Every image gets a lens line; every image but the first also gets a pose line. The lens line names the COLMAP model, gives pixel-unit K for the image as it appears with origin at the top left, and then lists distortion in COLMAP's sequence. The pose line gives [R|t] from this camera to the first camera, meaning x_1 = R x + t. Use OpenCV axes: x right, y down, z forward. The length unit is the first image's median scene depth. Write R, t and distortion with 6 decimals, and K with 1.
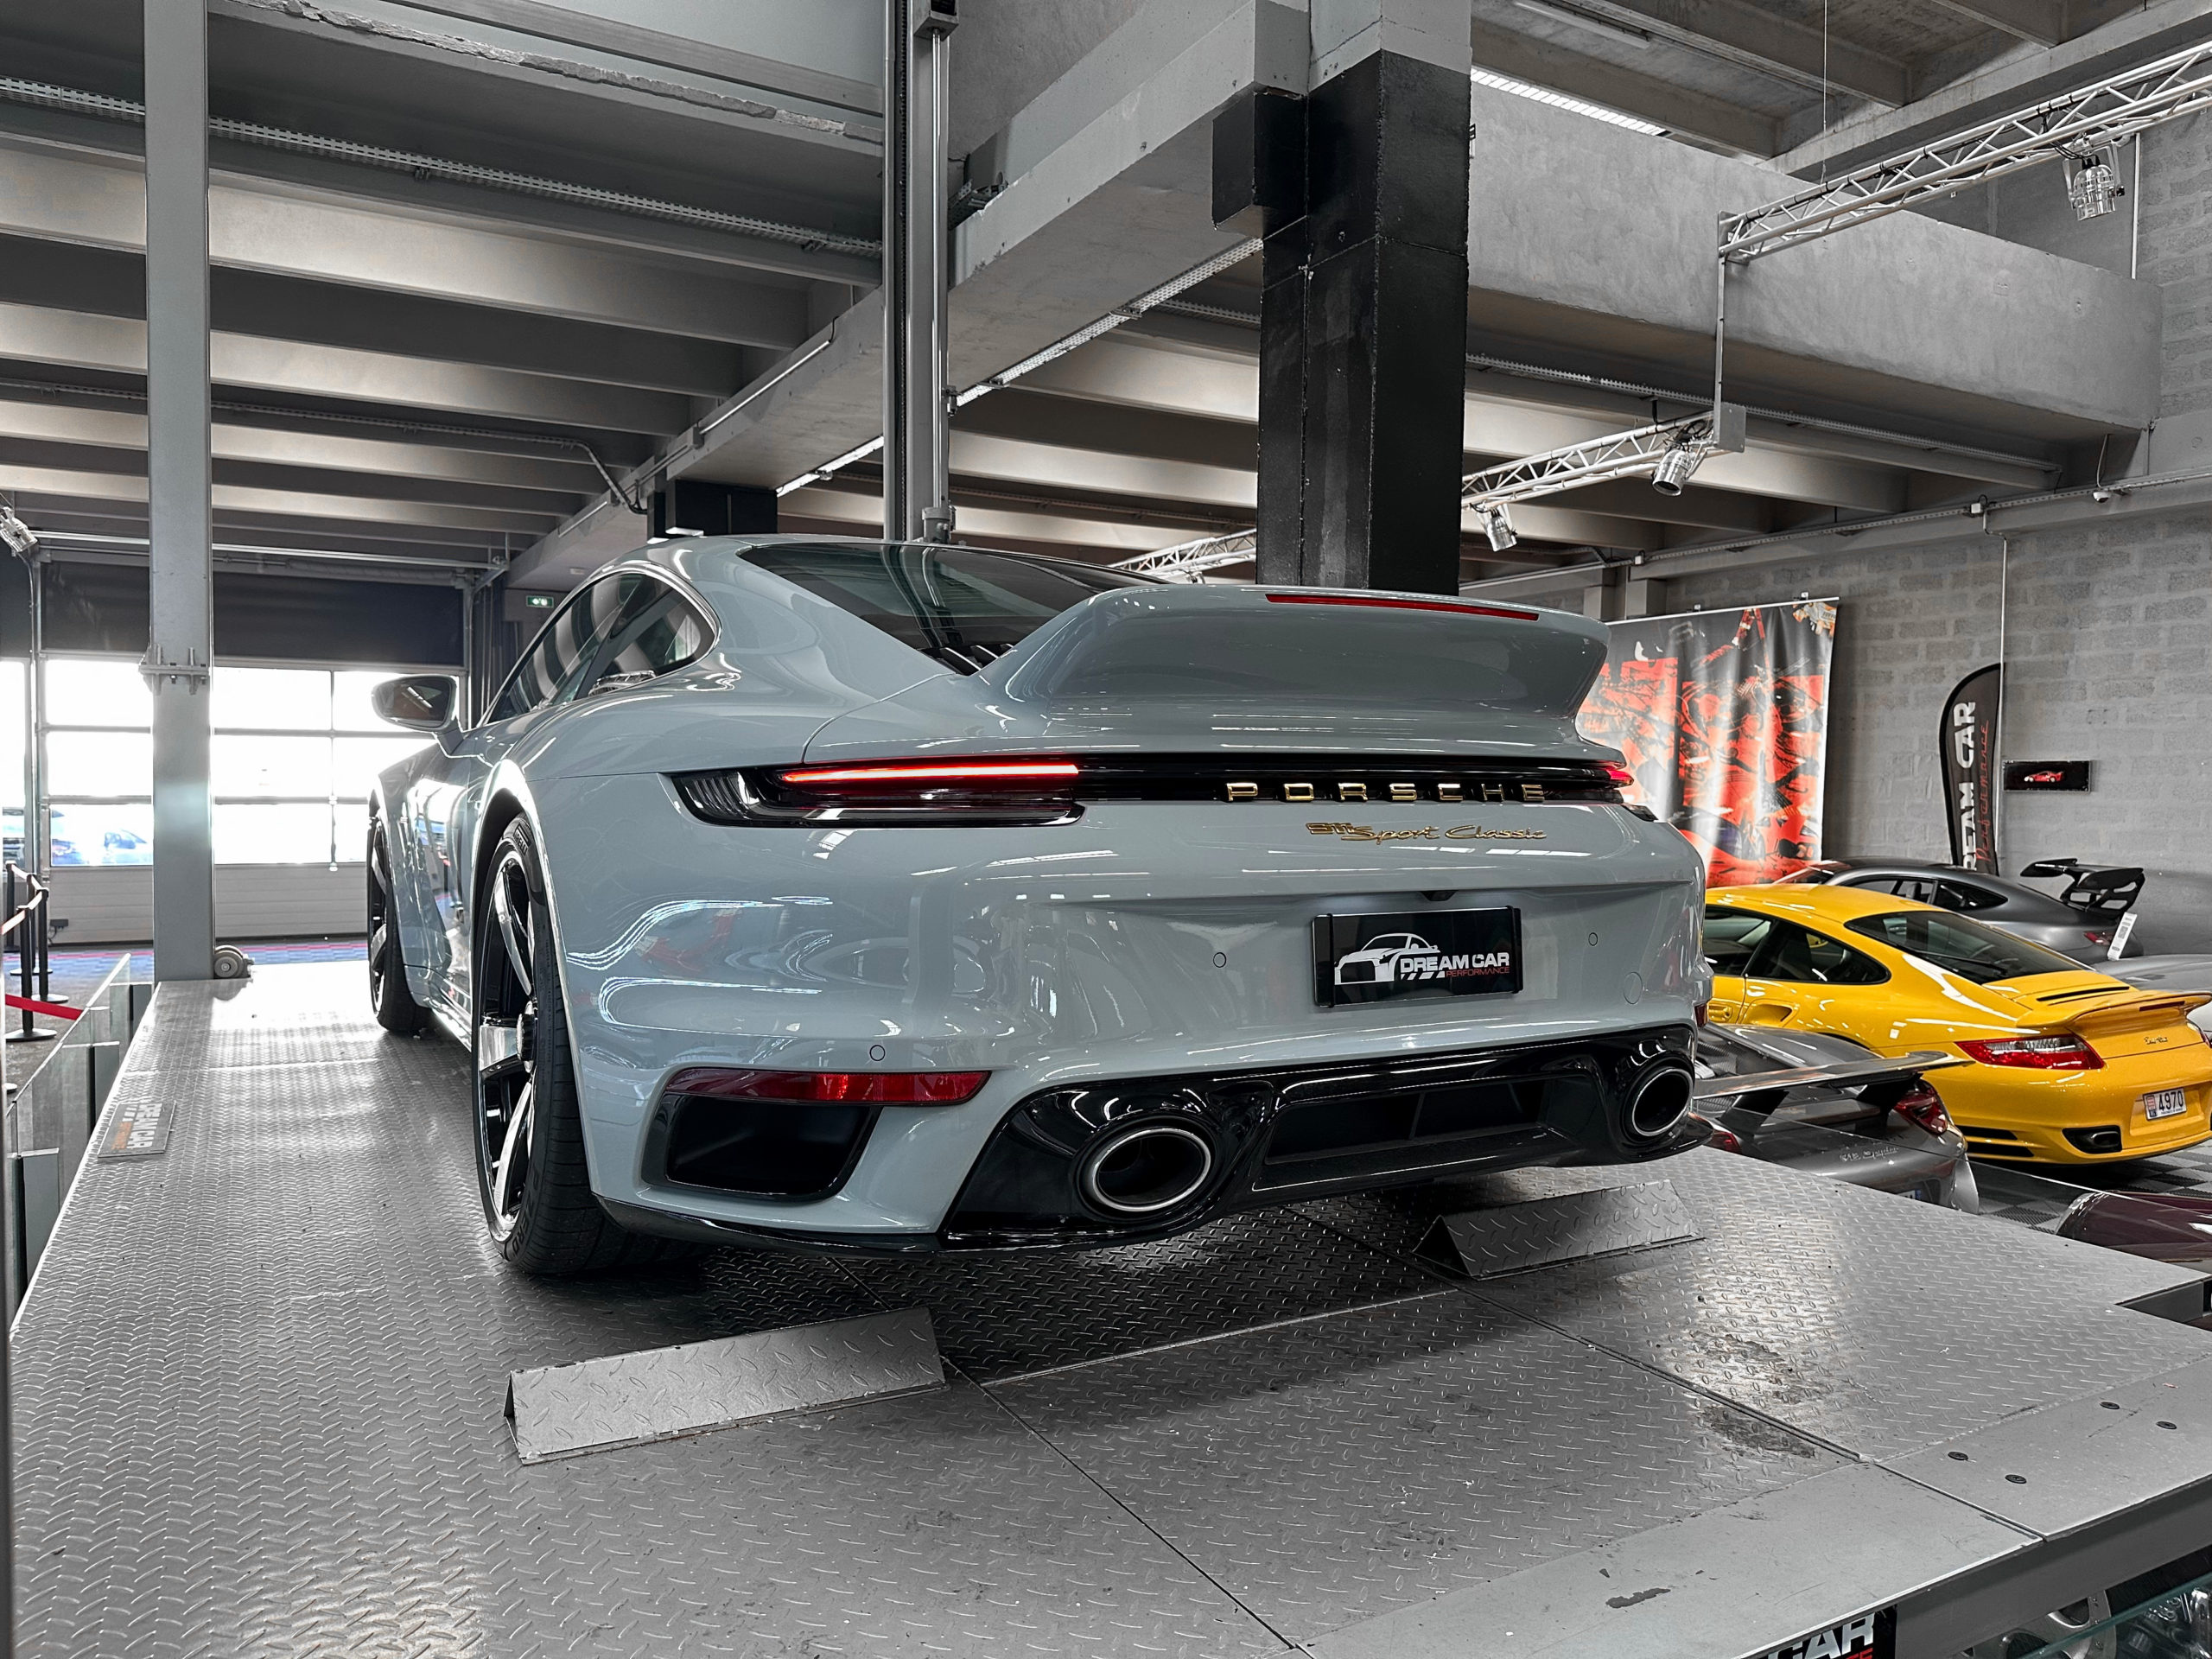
lens RADIAL K [[1551.7, 0, 1116.3], [0, 1551.7, 824.4], [0, 0, 1]] dist [0.055034, -0.067650]
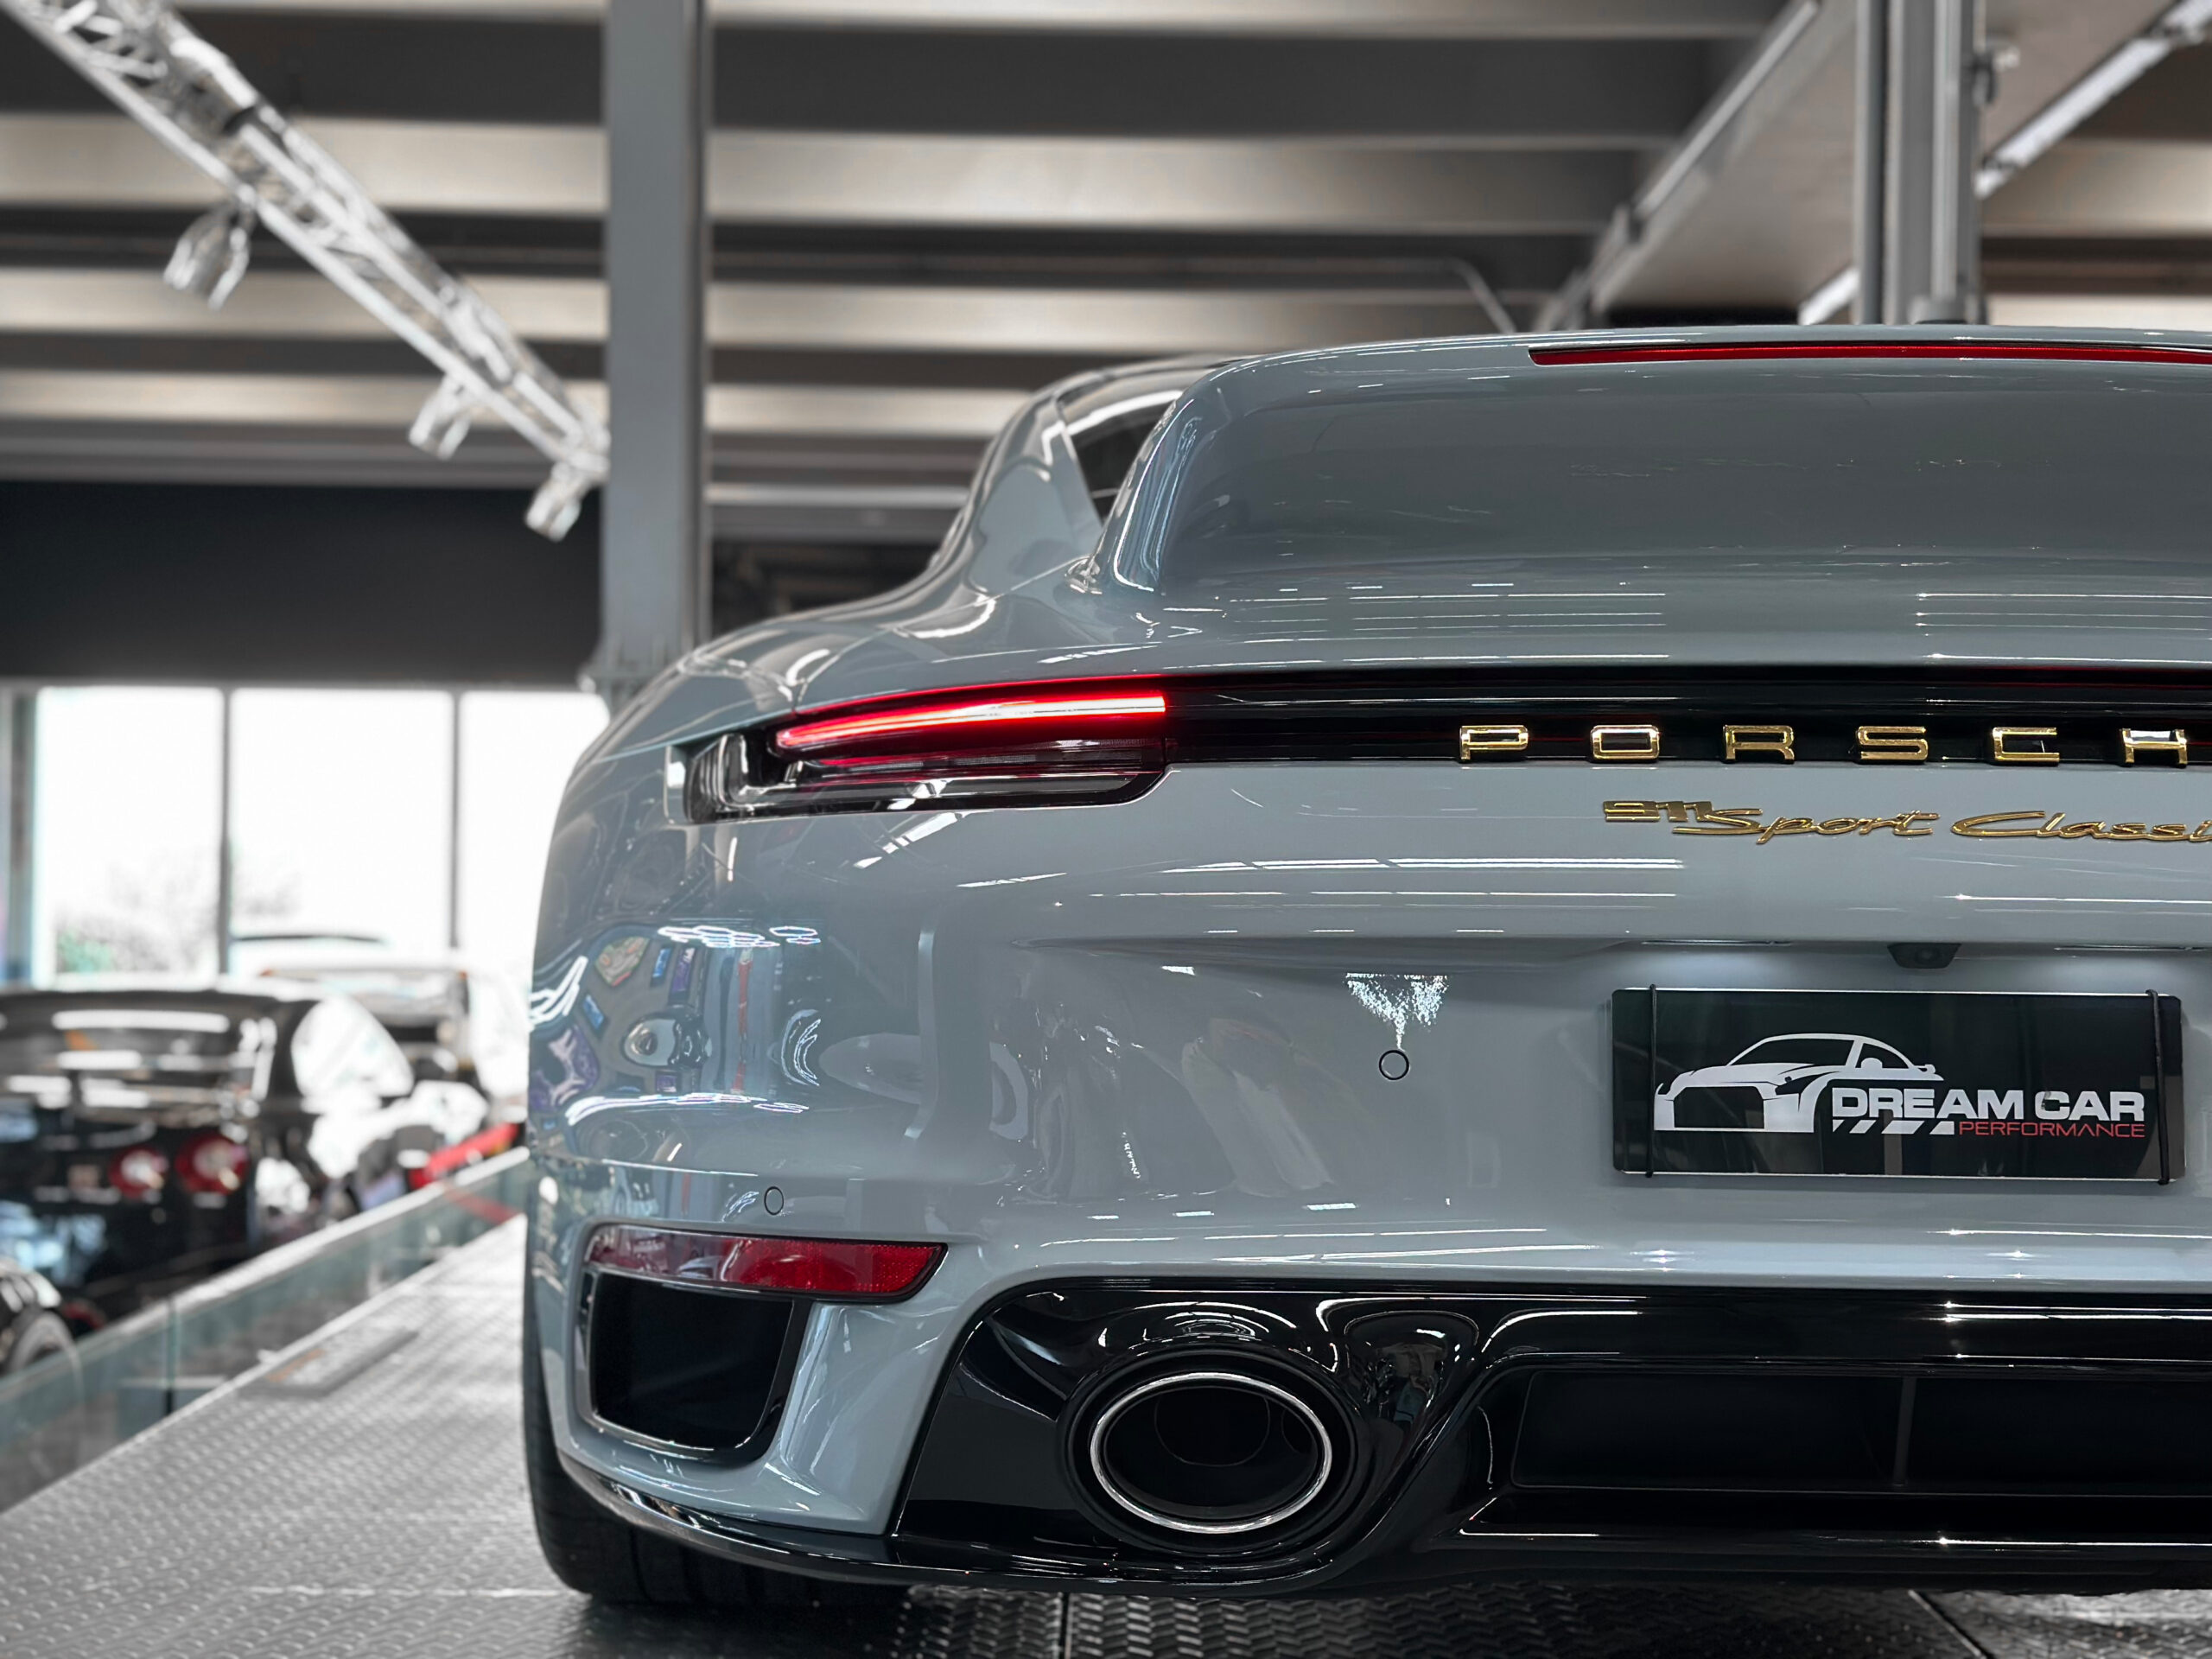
lens RADIAL K [[3079.4, 0, 1095.7], [0, 3079.4, 837.2], [0, 0, 1]] dist [0.118772, 0.000000]
pose [[0.871242, -0.009317, -0.490765, 0.420628], [-0.015983, 0.998751, -0.047335, 0.054169], [0.490594, 0.049084, 0.870005, 0.052360]]
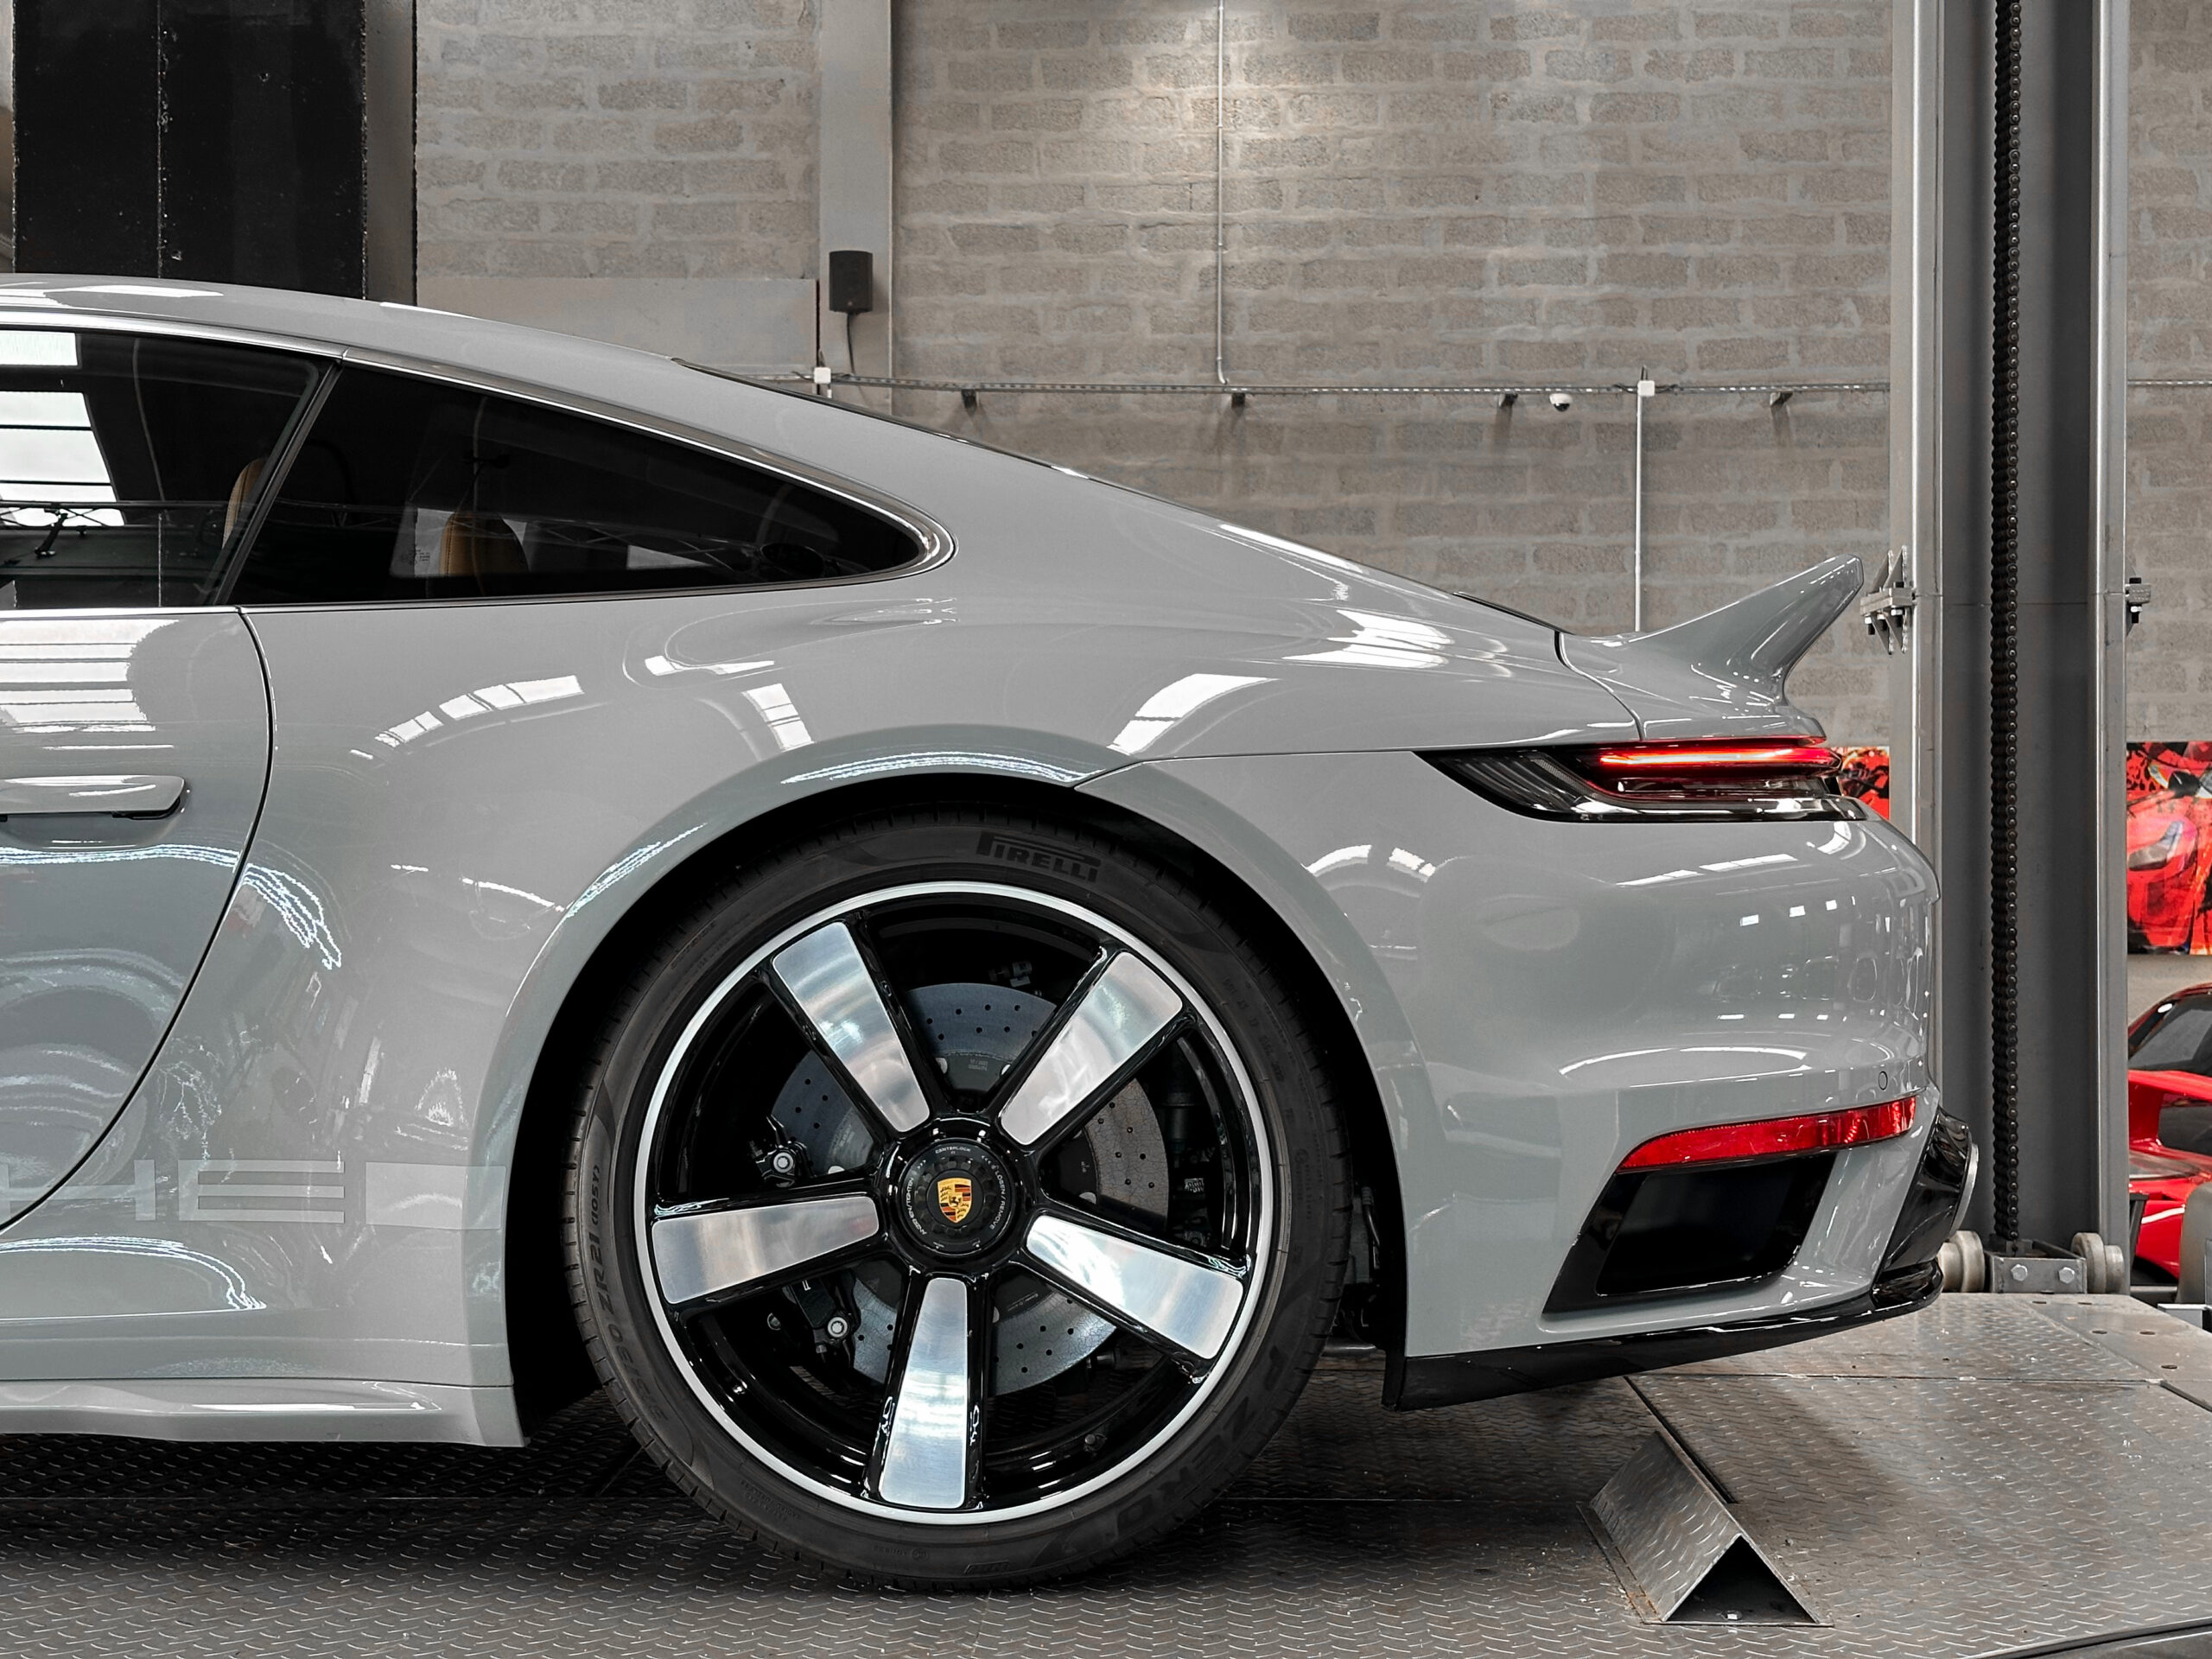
lens RADIAL K [[3079.4, 0, 1161.5], [0, 3079.4, 829.6], [0, 0, 1]] dist [0.118772, 0.000000]
pose [[0.487148, 0.001349, 0.873319, -1.530441], [0.029311, 0.999410, -0.017893, 0.025304], [-0.872828, 0.034314, 0.486821, 0.405153]]
